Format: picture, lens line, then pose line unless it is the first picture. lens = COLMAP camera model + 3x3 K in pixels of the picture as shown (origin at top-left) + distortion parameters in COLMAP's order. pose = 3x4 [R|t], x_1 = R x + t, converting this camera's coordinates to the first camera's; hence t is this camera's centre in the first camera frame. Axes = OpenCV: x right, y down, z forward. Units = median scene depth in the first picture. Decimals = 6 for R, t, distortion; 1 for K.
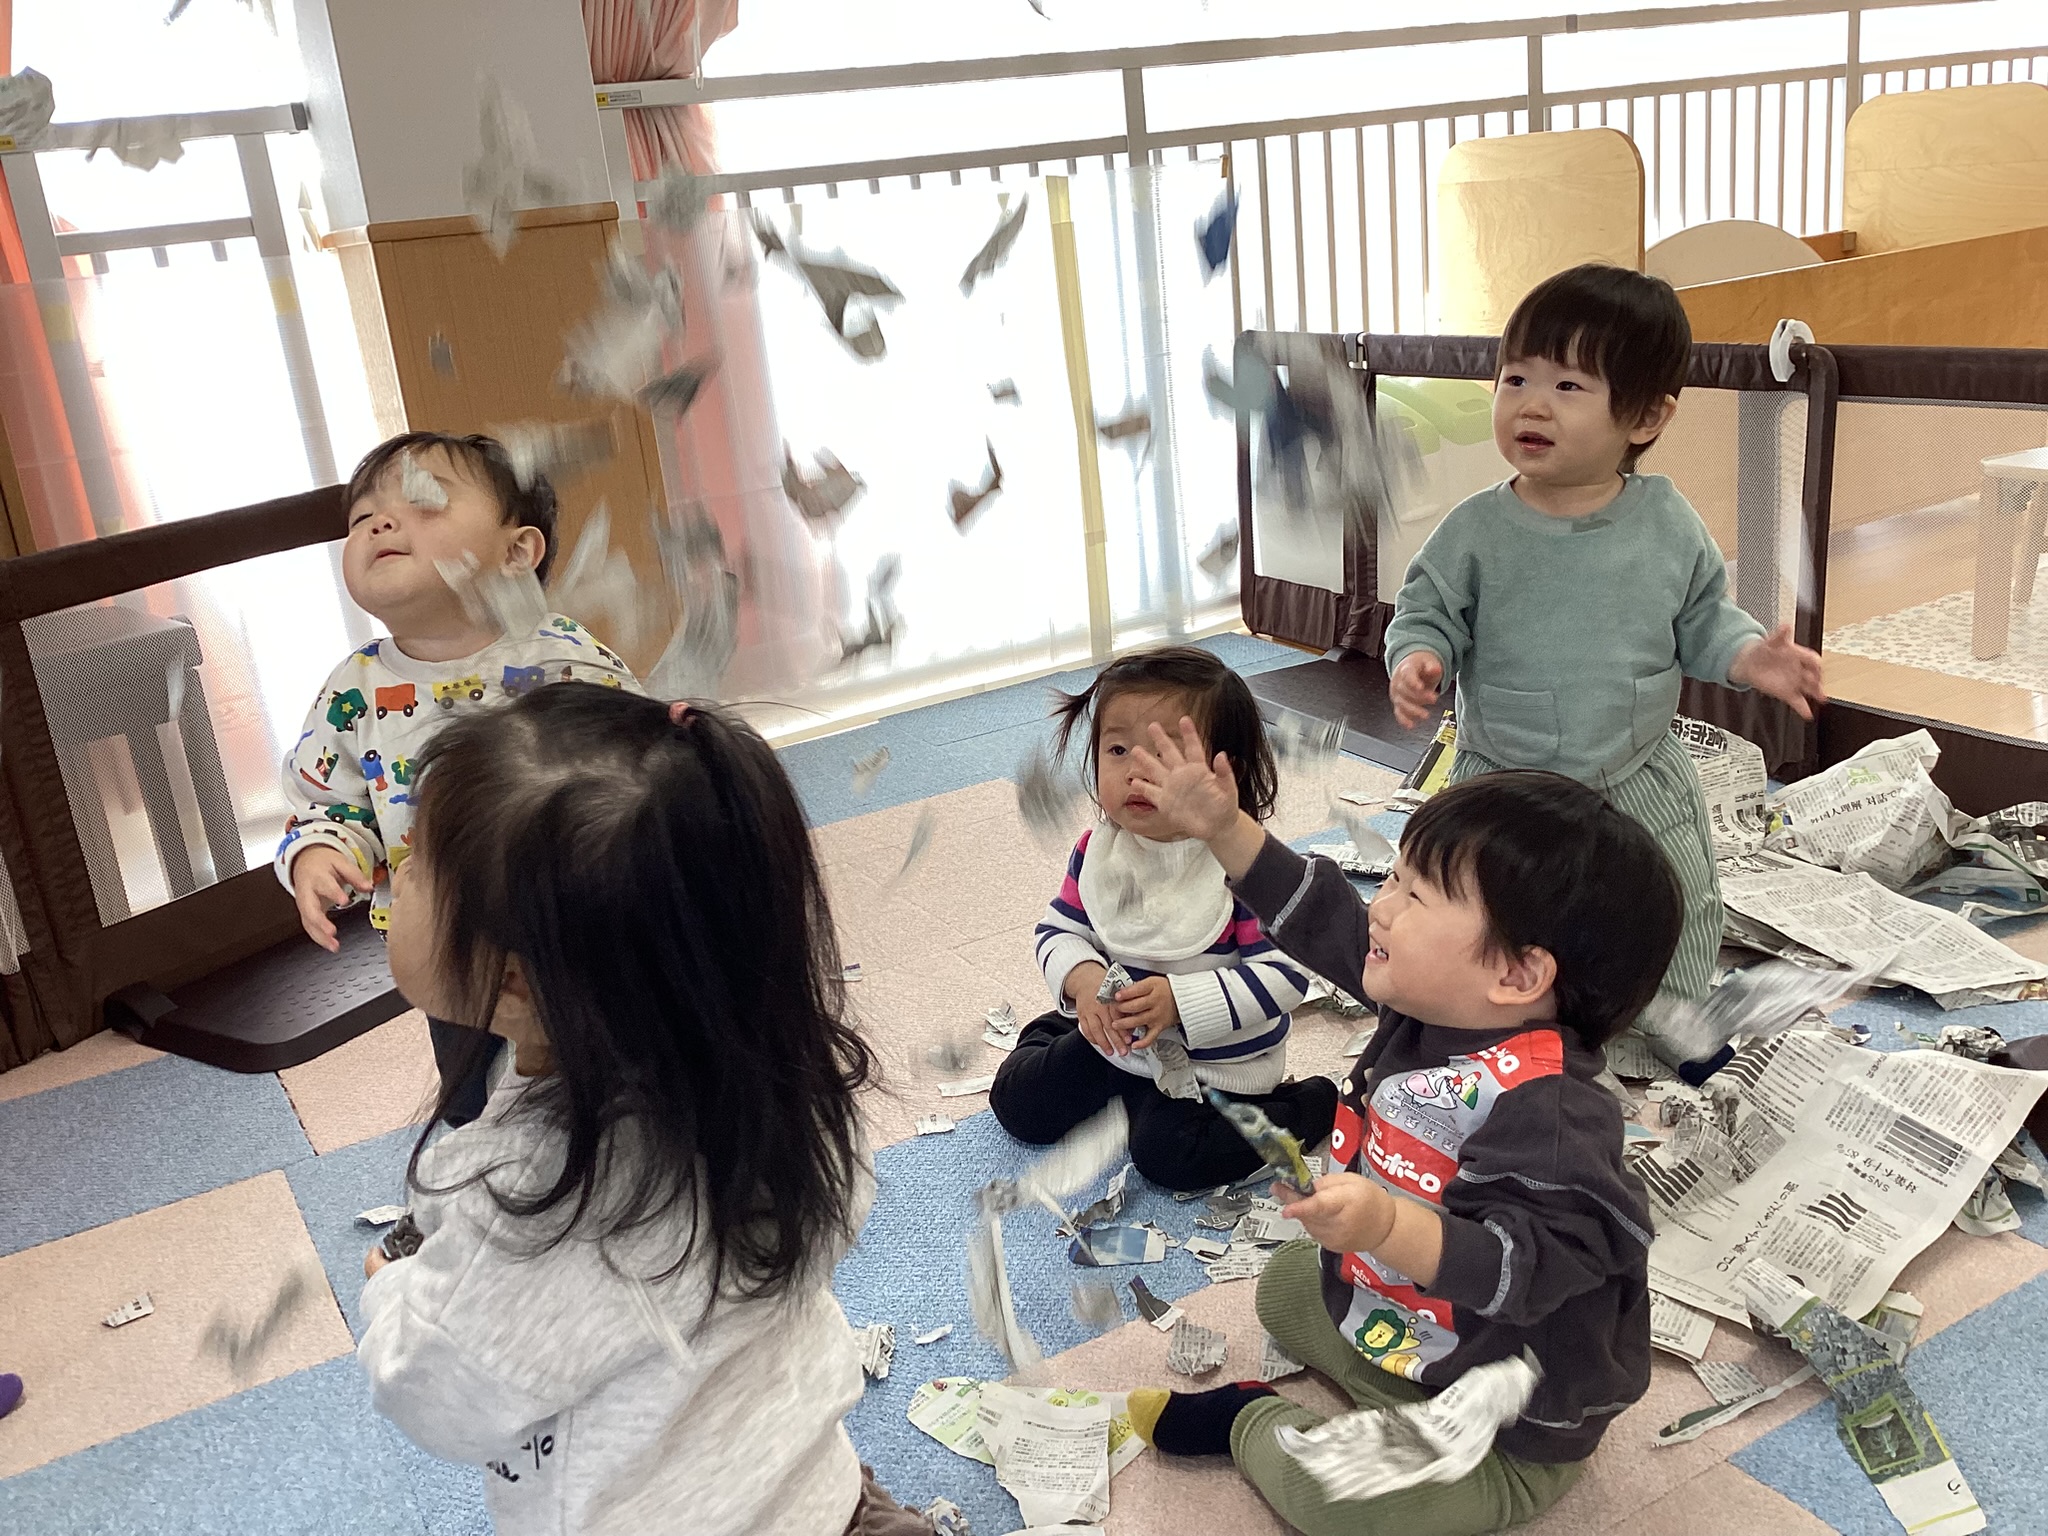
lens RADIAL K [[1833.4, 0, 1024.0], [0, 1833.4, 768.0], [0, 0, 1]] dist [0.052645, -0.128177]
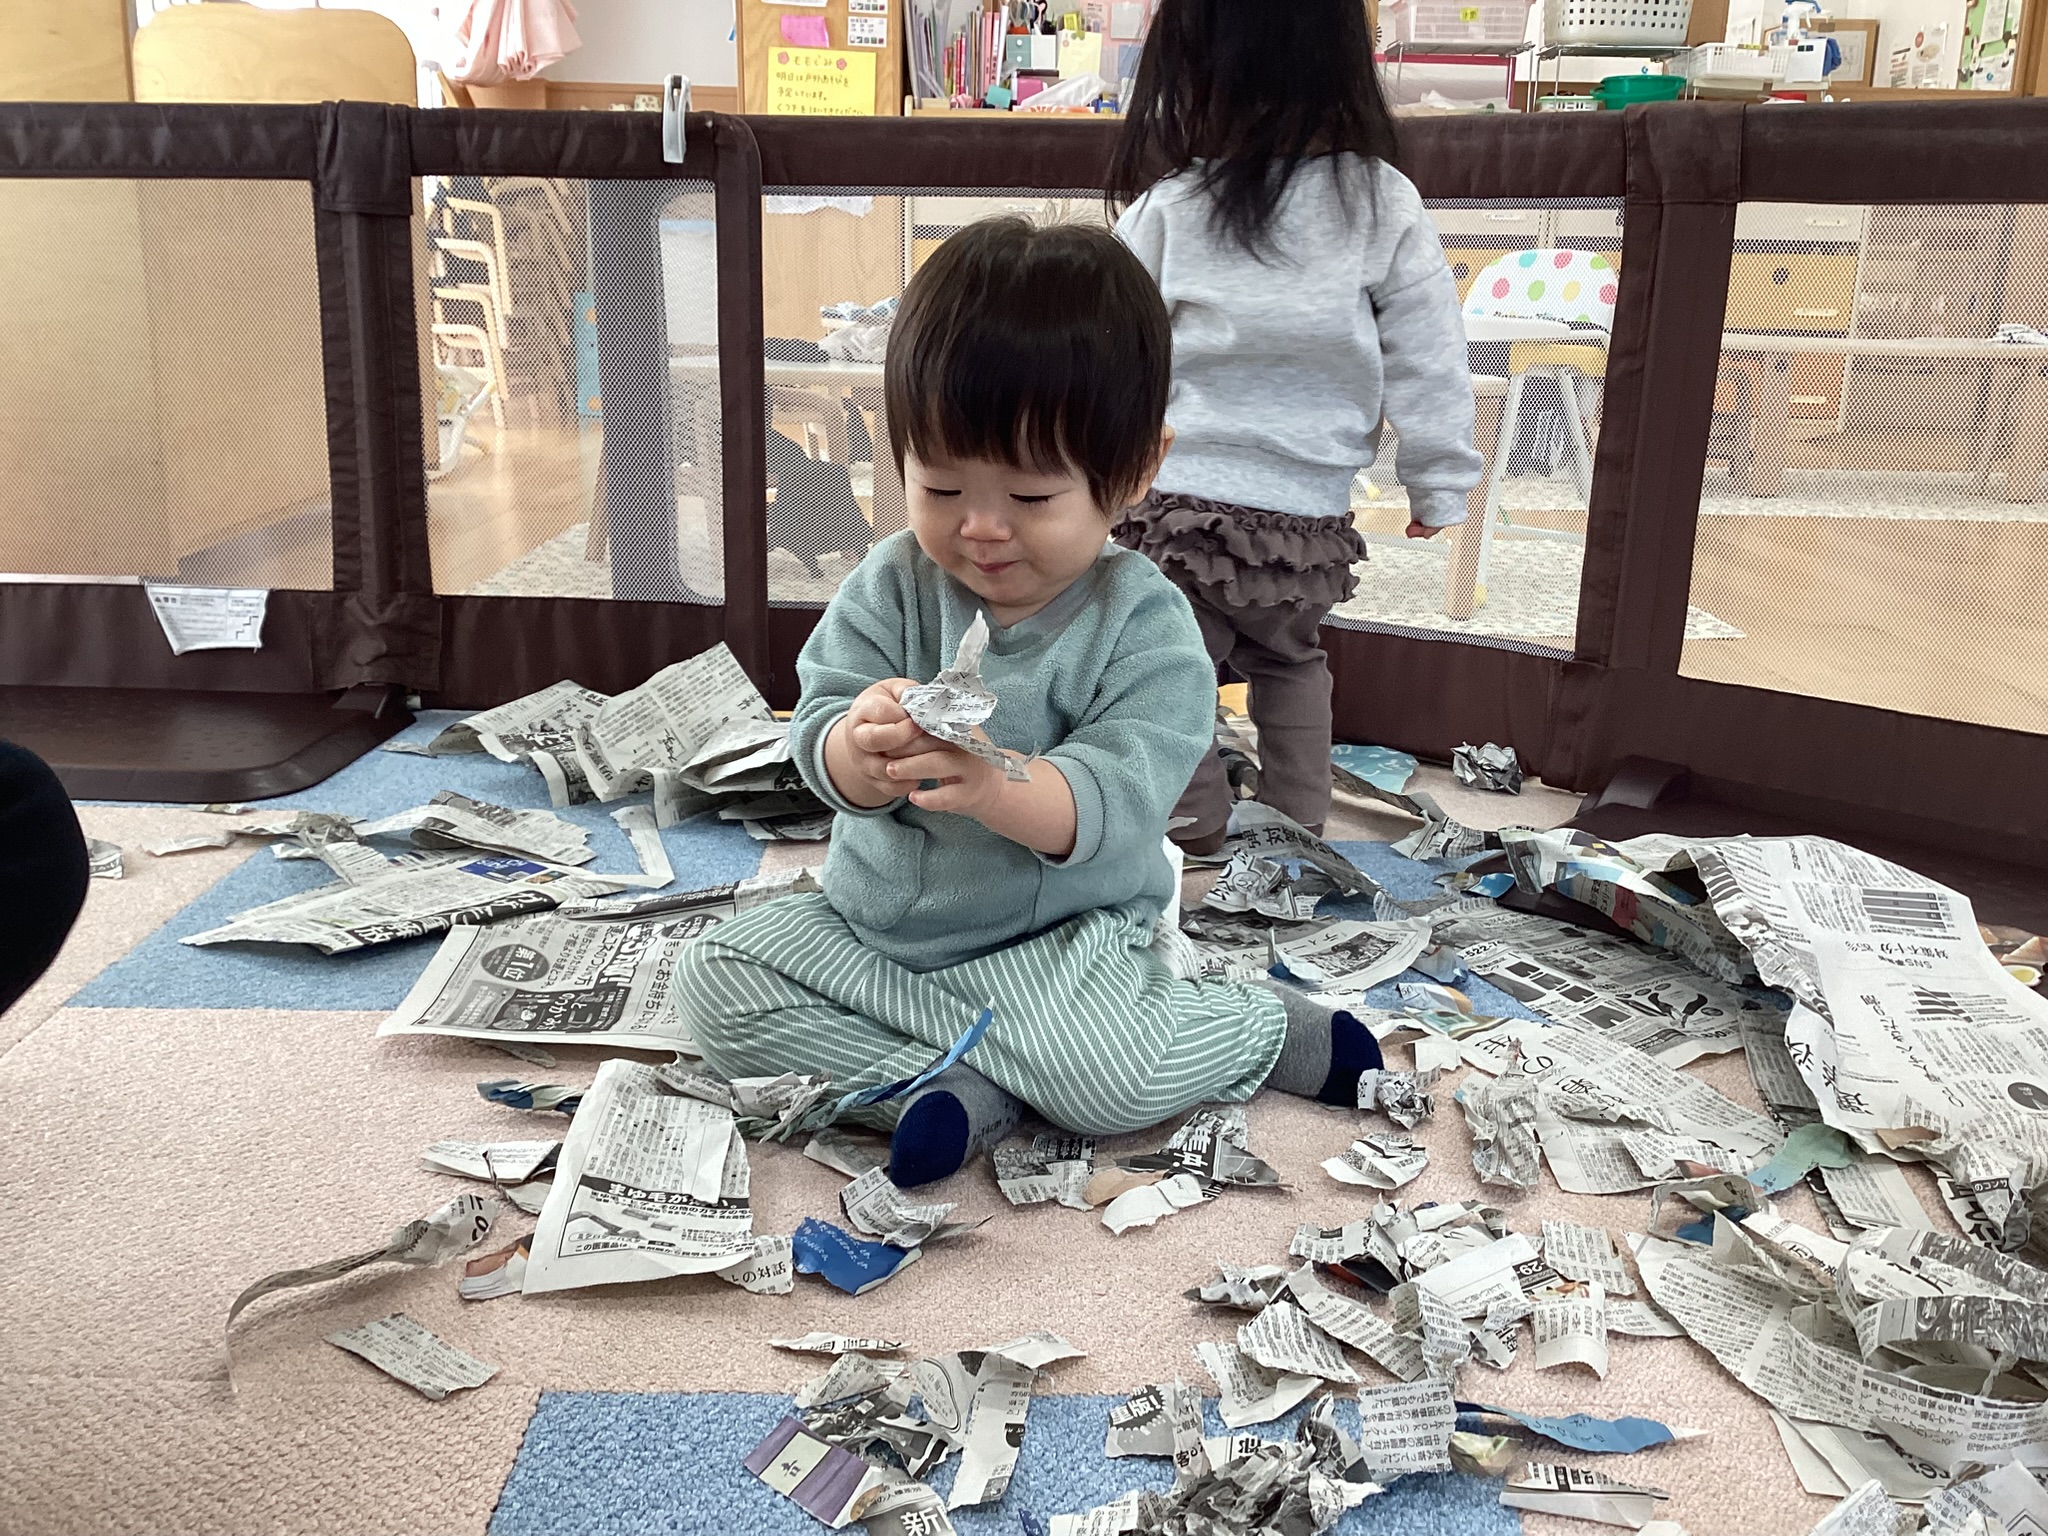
lens RADIAL K [[1833.4, 0, 1024.0], [0, 1833.4, 768.0], [0, 0, 1]] dist [0.052645, -0.128177]
pose [[0.470676, -0.122596, 0.873747, -0.143147], [0.198694, 0.979590, 0.030413, 0.021934], [-0.859642, 0.159294, 0.485428, 0.431376]]
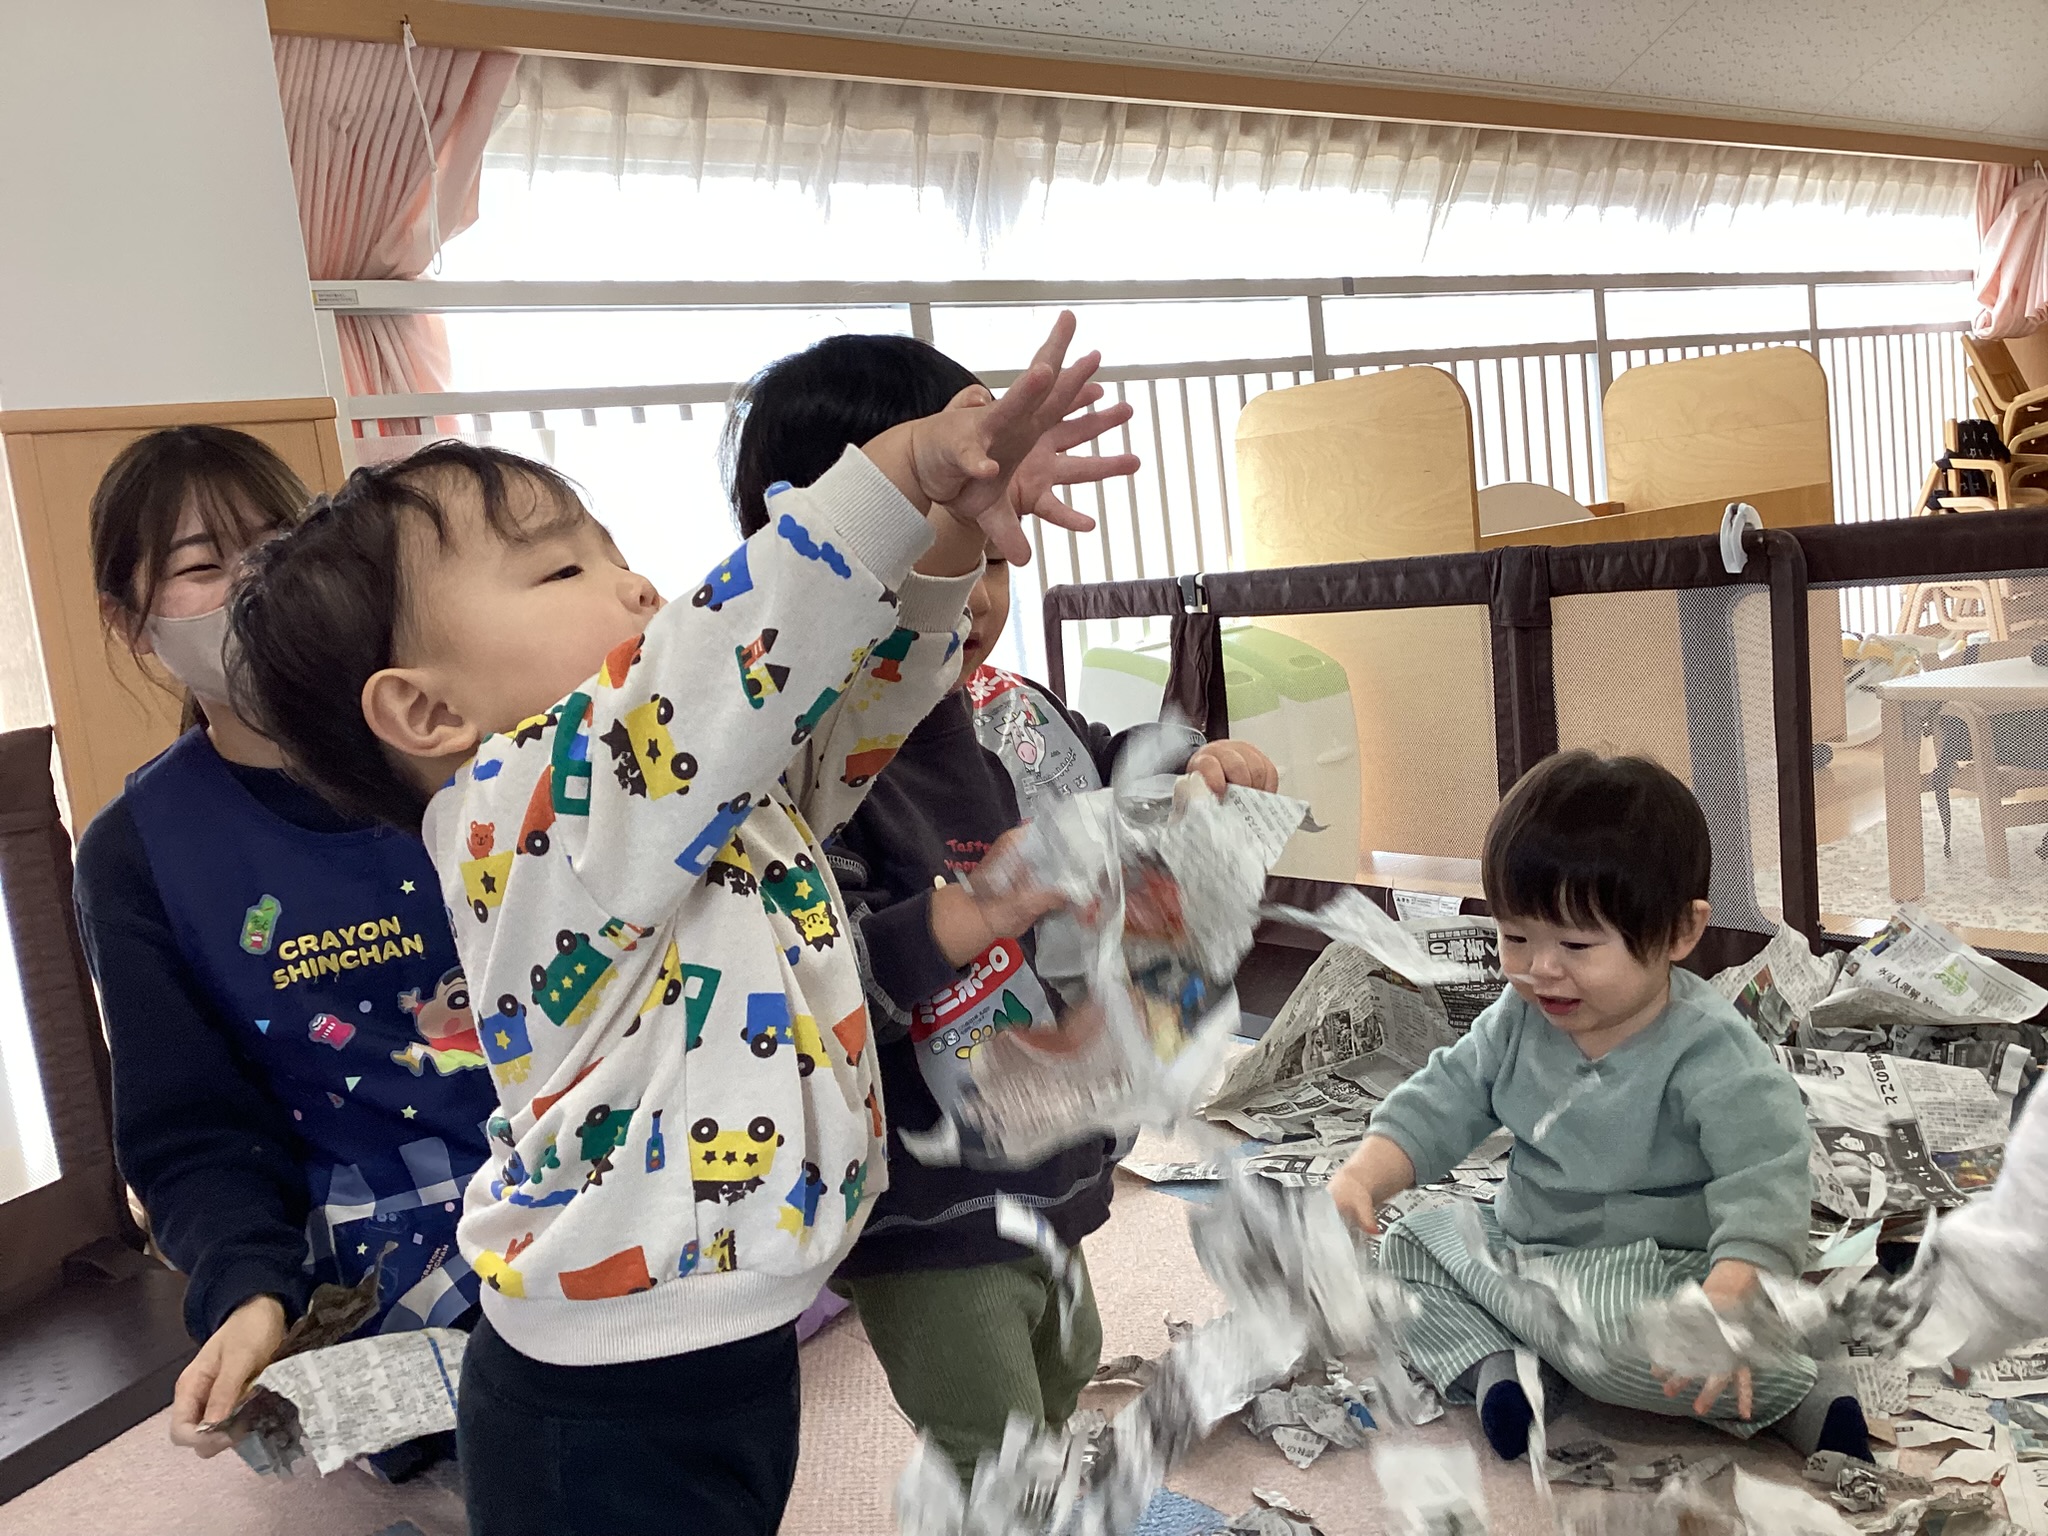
lens RADIAL K [[1833.4, 0, 1024.0], [0, 1833.4, 768.0], [0, 0, 1]] dist [0.052645, -0.128177]
pose [[0.983431, -0.034194, 0.178028, -0.061599], [0.068165, 0.979730, -0.188368, 0.017630], [-0.167978, 0.197382, 0.965828, 0.173430]]
